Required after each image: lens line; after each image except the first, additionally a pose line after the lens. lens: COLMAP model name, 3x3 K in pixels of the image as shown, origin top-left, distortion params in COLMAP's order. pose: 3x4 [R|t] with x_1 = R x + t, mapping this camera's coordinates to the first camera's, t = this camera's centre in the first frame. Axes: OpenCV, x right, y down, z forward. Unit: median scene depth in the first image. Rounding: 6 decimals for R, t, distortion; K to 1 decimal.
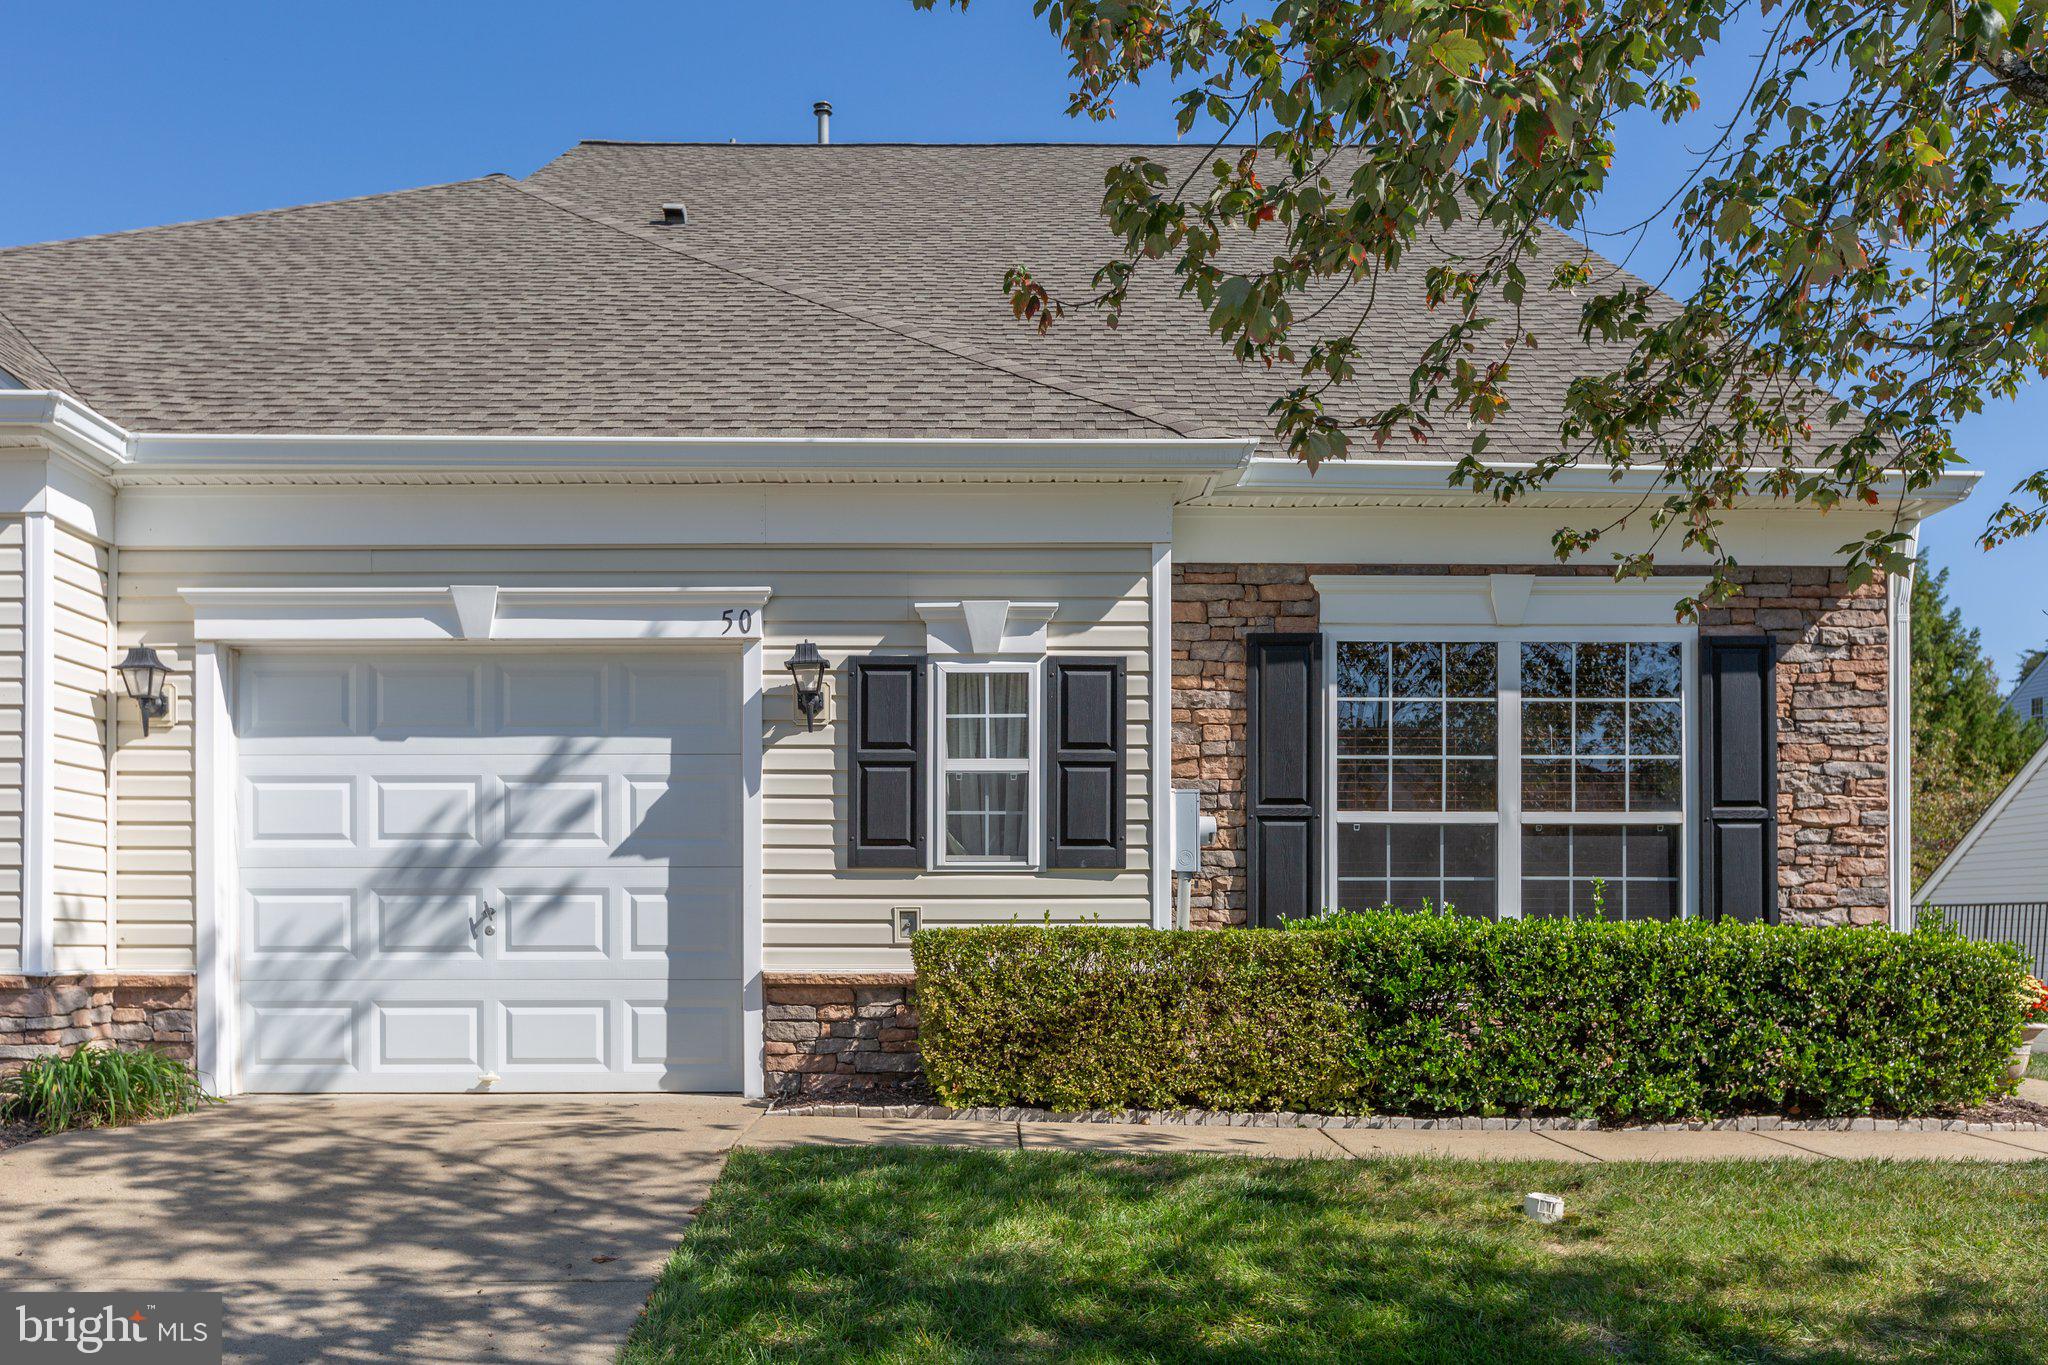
lens RADIAL K [[1762.1, 0, 931.1], [0, 1762.1, 926.3], [0, 0, 1]] dist [0.005485, -0.004113]
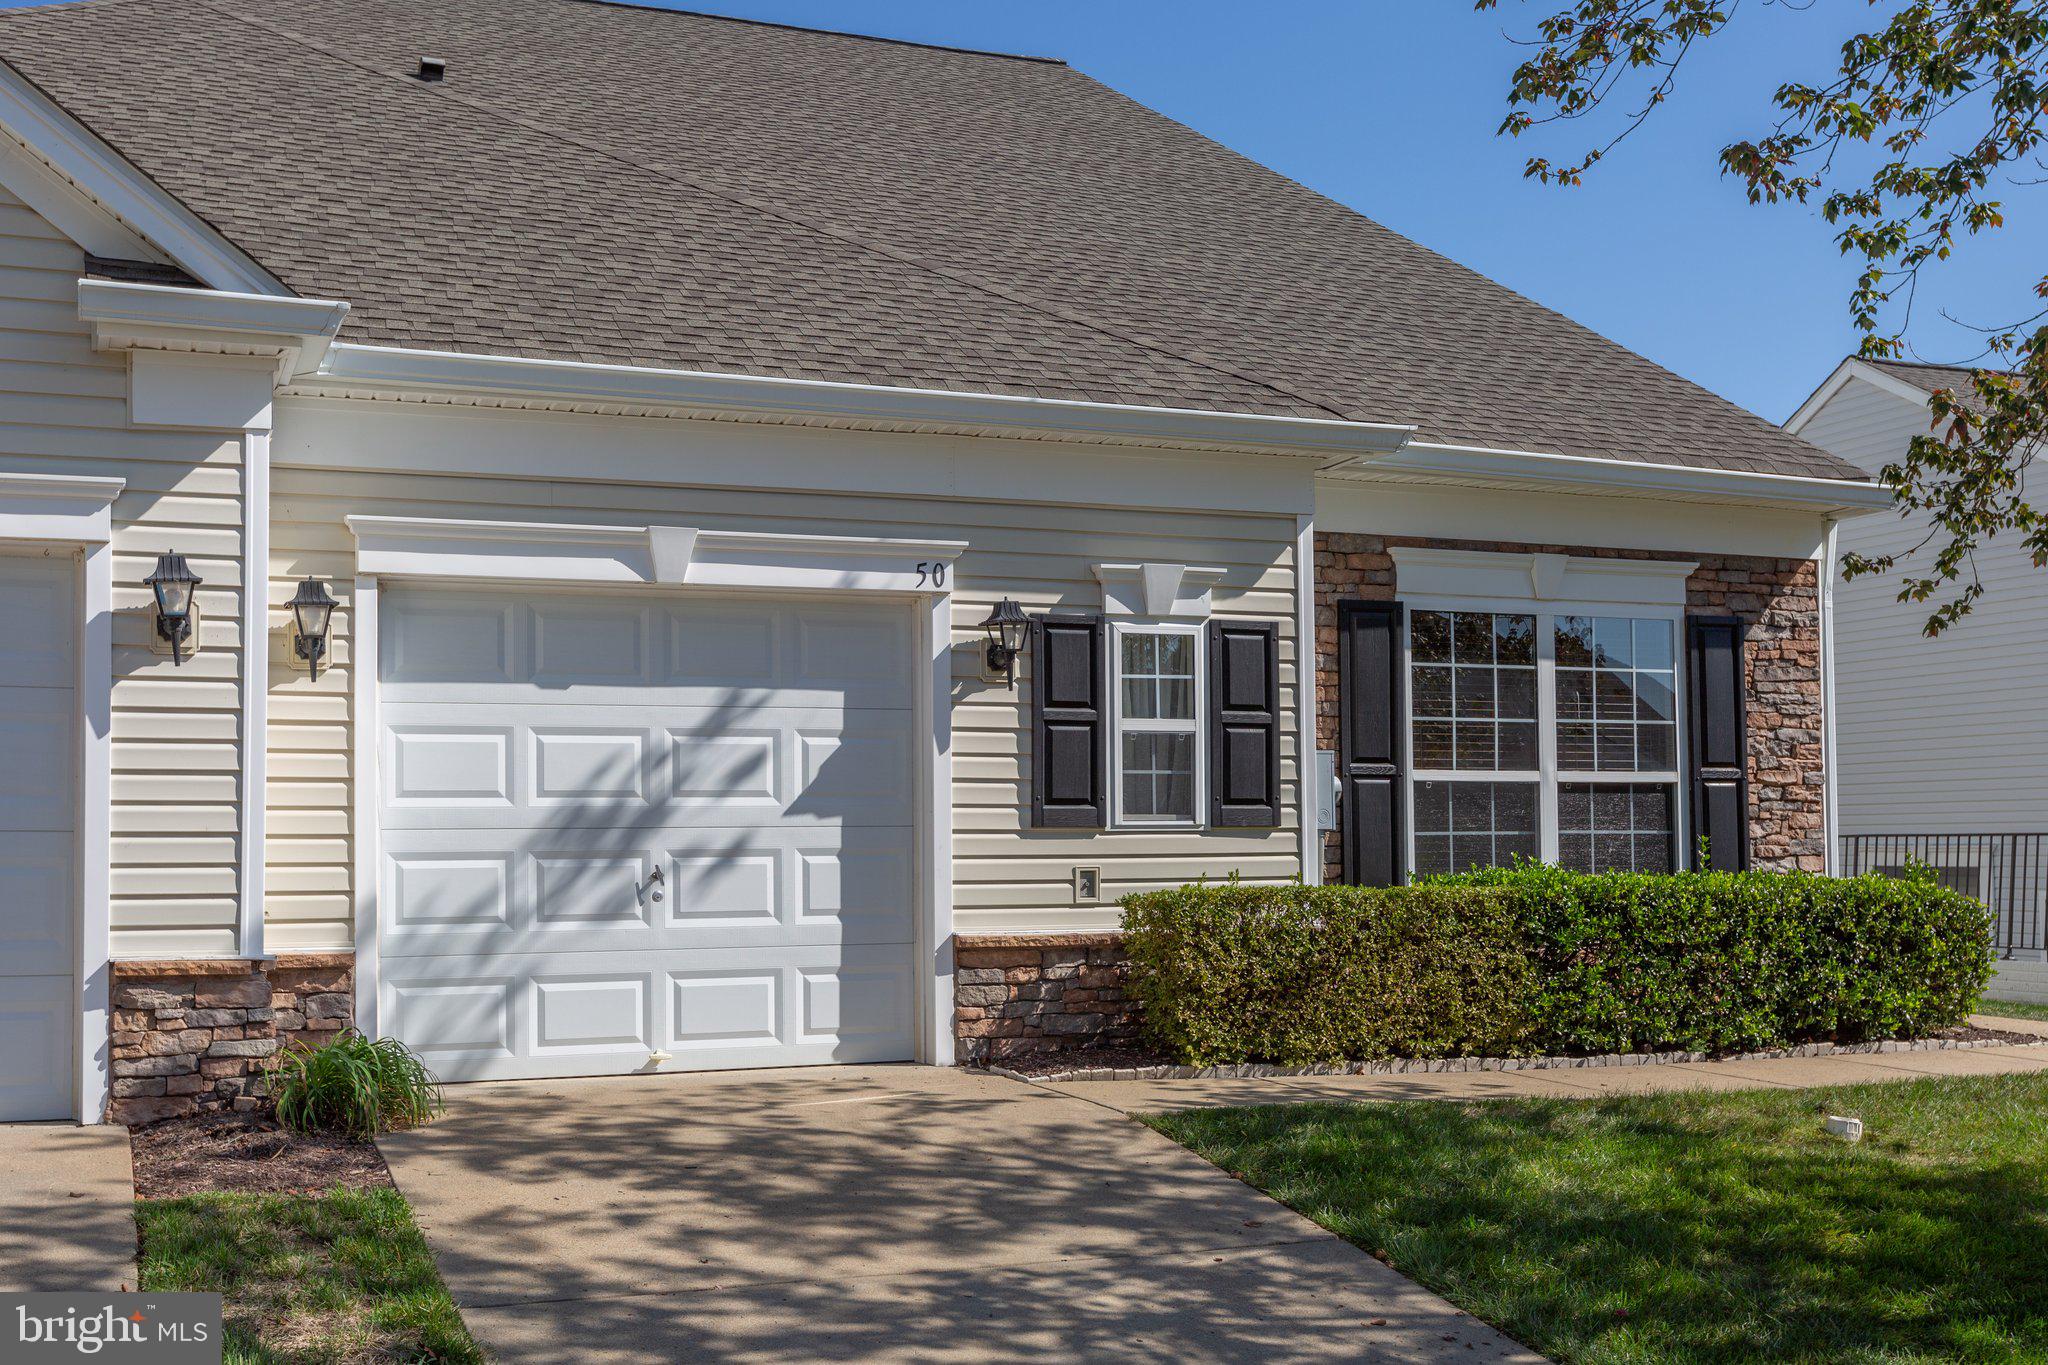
lens RADIAL K [[2066.0, 0, 785.6], [0, 2066.0, 785.1], [0, 0, 1]] dist [-0.005692, 0.000000]
pose [[0.943749, 0.001996, 0.330656, -0.558857], [0.007353, 0.999608, -0.027020, -0.026510], [-0.330580, 0.027931, 0.943364, -0.045390]]
